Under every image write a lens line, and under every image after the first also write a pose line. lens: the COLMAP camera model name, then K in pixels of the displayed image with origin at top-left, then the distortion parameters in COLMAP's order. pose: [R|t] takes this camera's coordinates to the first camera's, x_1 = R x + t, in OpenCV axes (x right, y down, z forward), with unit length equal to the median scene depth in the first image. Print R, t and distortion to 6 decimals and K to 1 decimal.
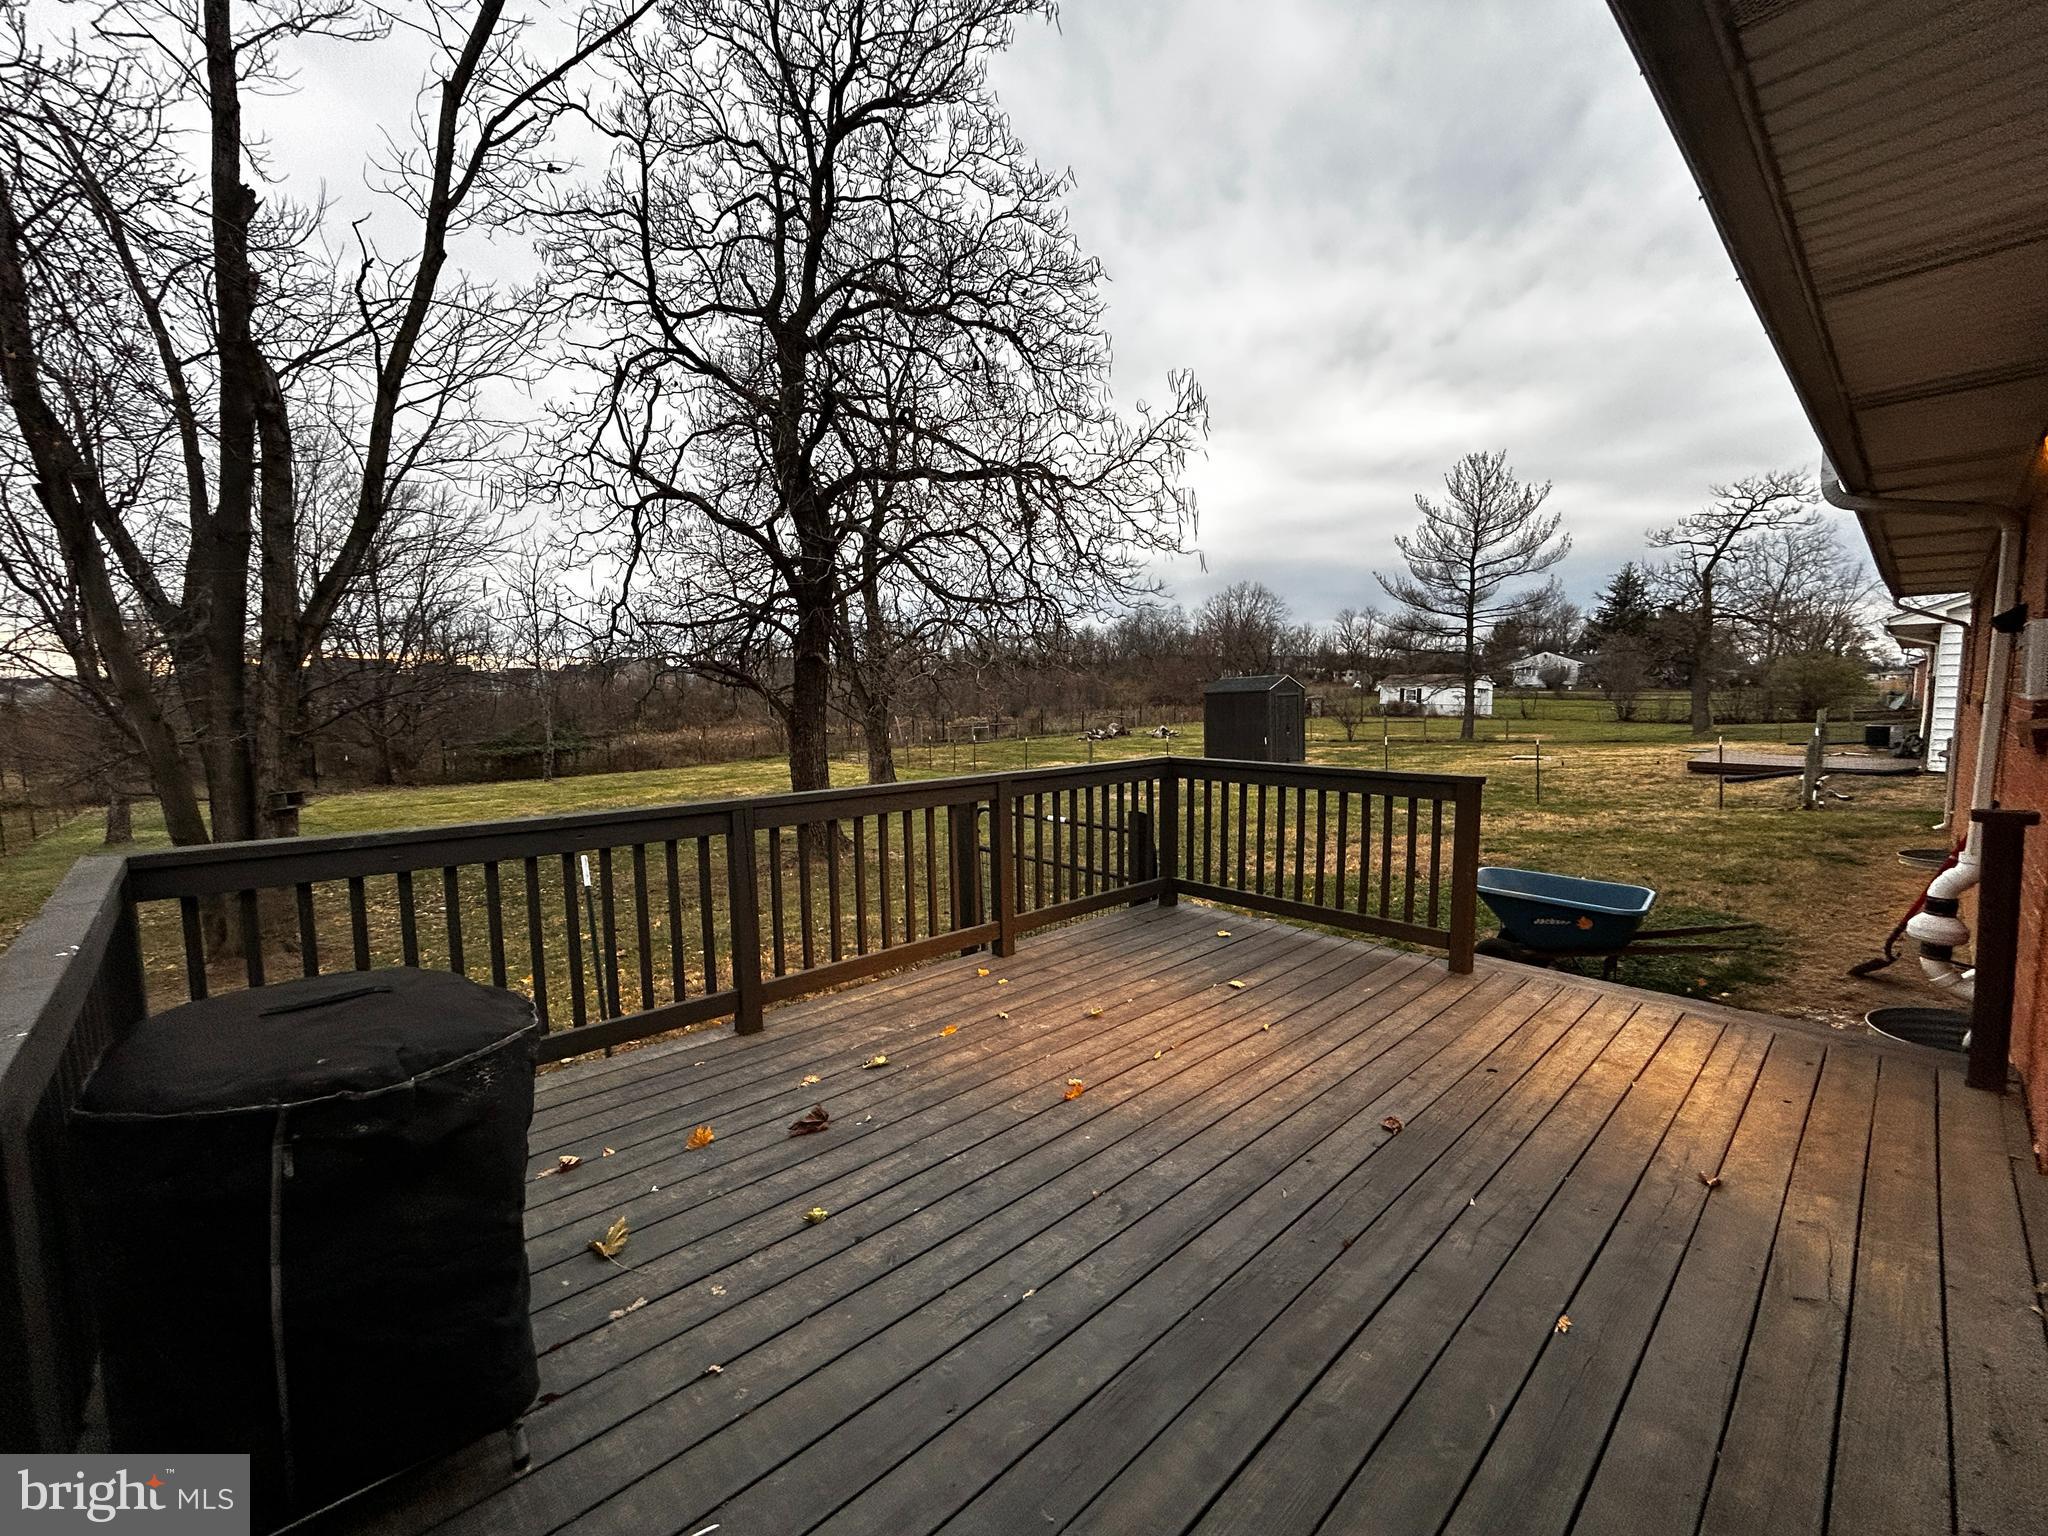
lens RADIAL K [[831.2, 0, 1016.9], [0, 831.2, 765.0], [0, 0, 1]] dist [-0.003137, 0.002977]
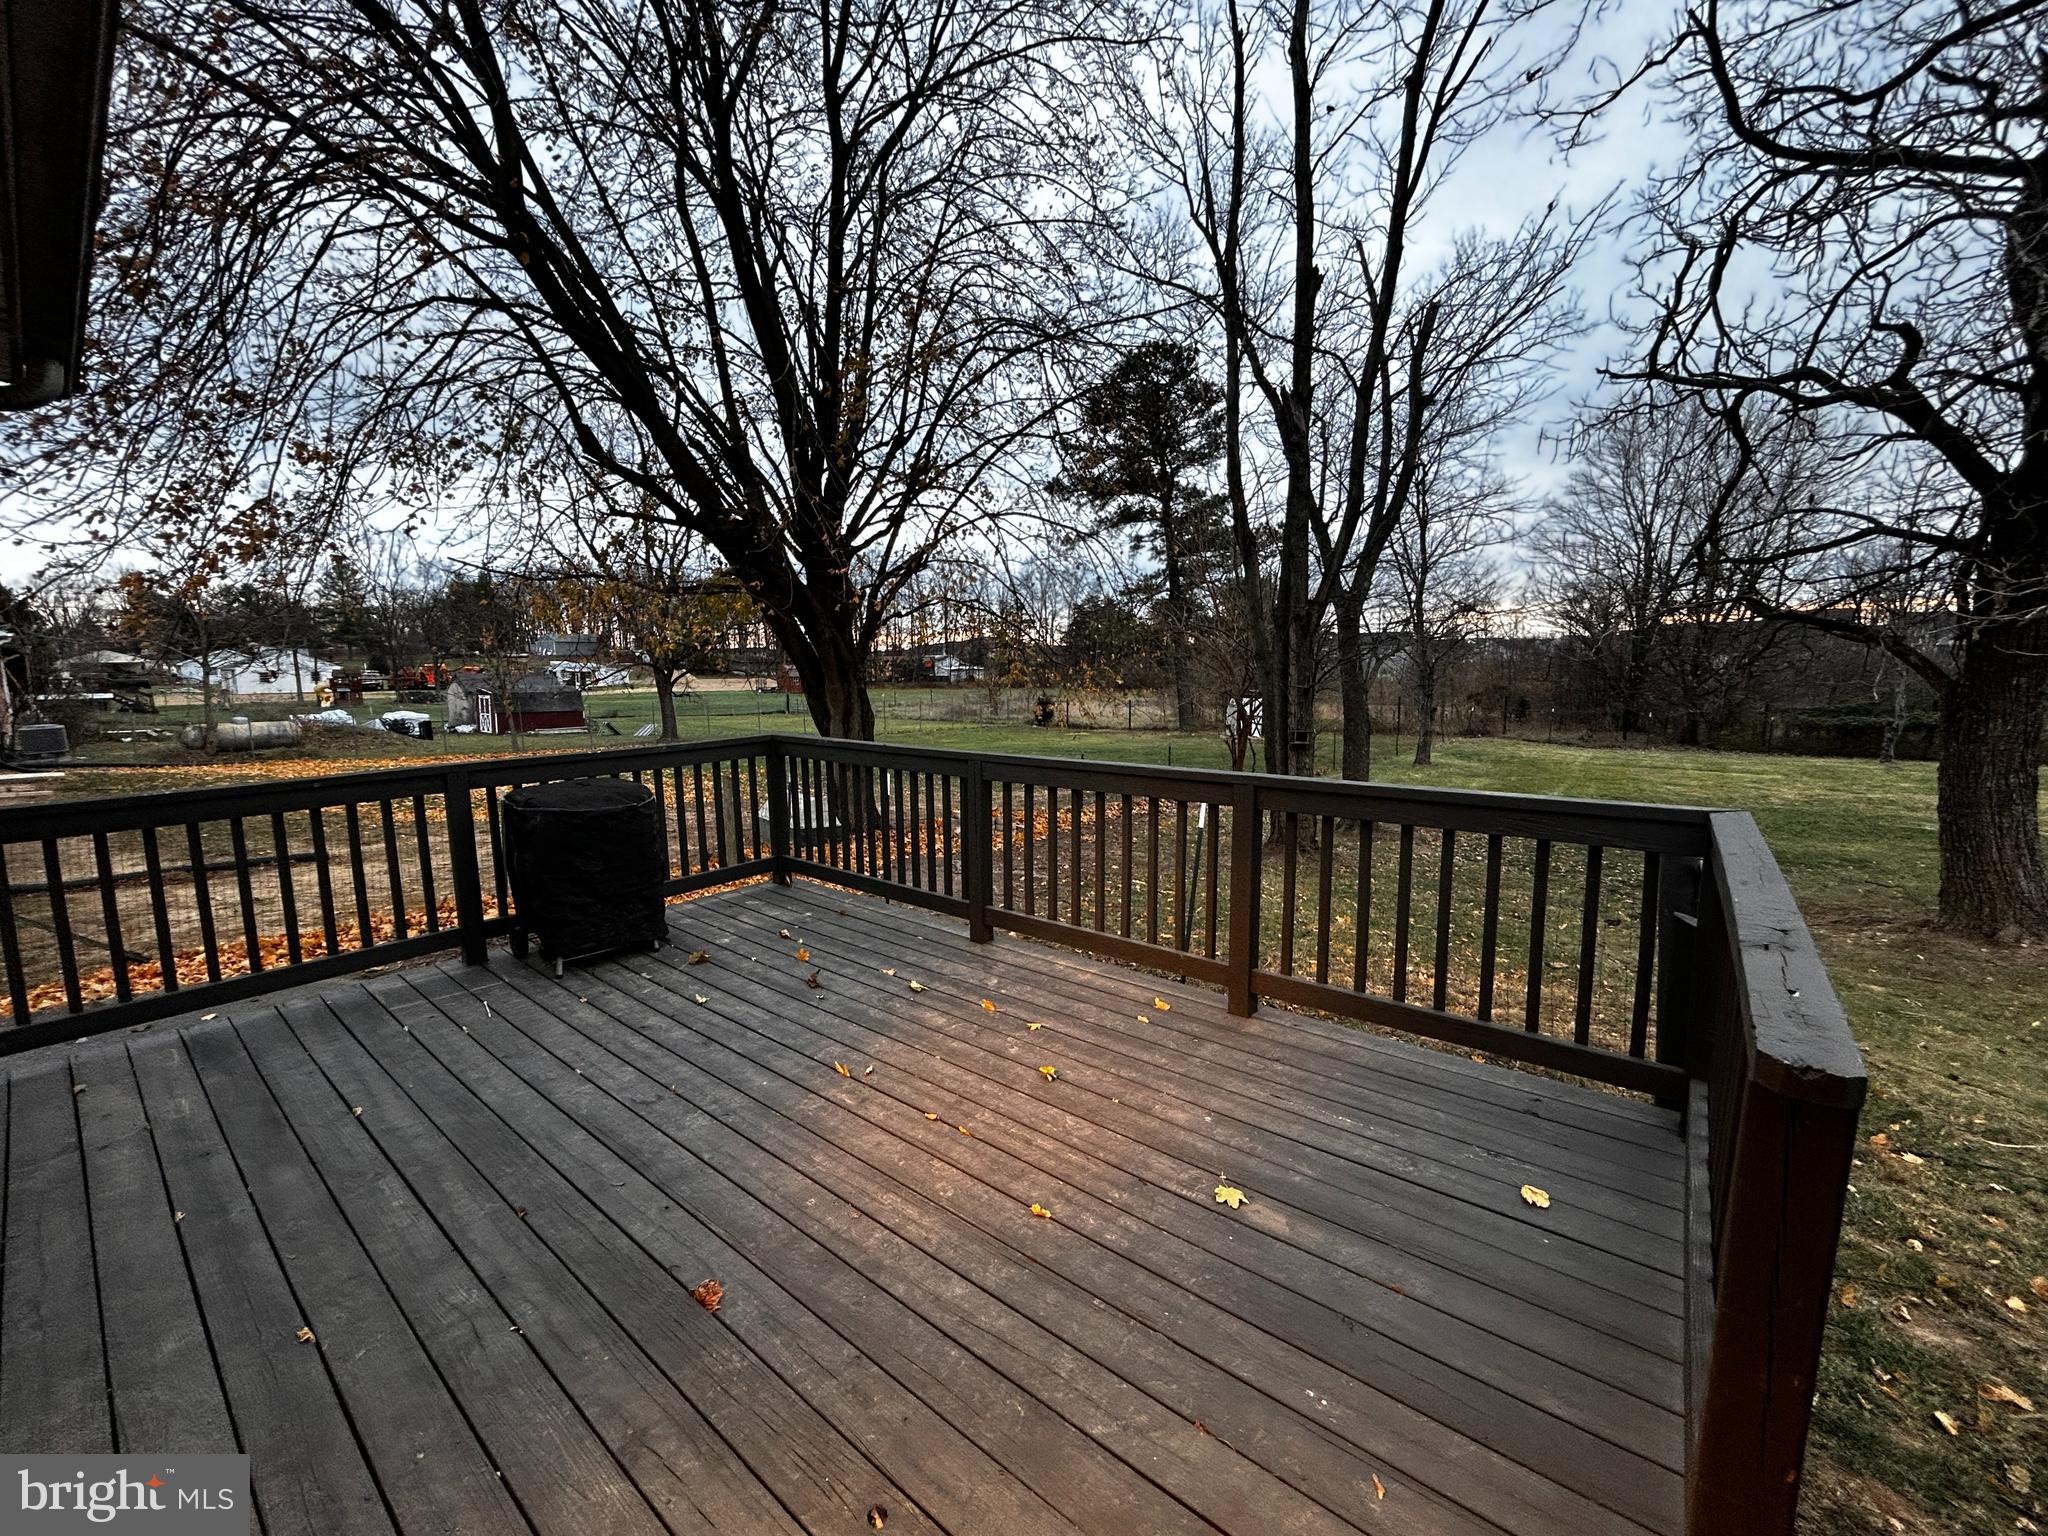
lens RADIAL K [[831.2, 0, 1016.9], [0, 831.2, 765.0], [0, 0, 1]] dist [-0.003137, 0.002977]
pose [[0.128949, 0.129884, -0.983108, 1.003322], [-0.077030, 0.989702, 0.120651, -0.105162], [0.988655, 0.060171, 0.137626, 1.012099]]
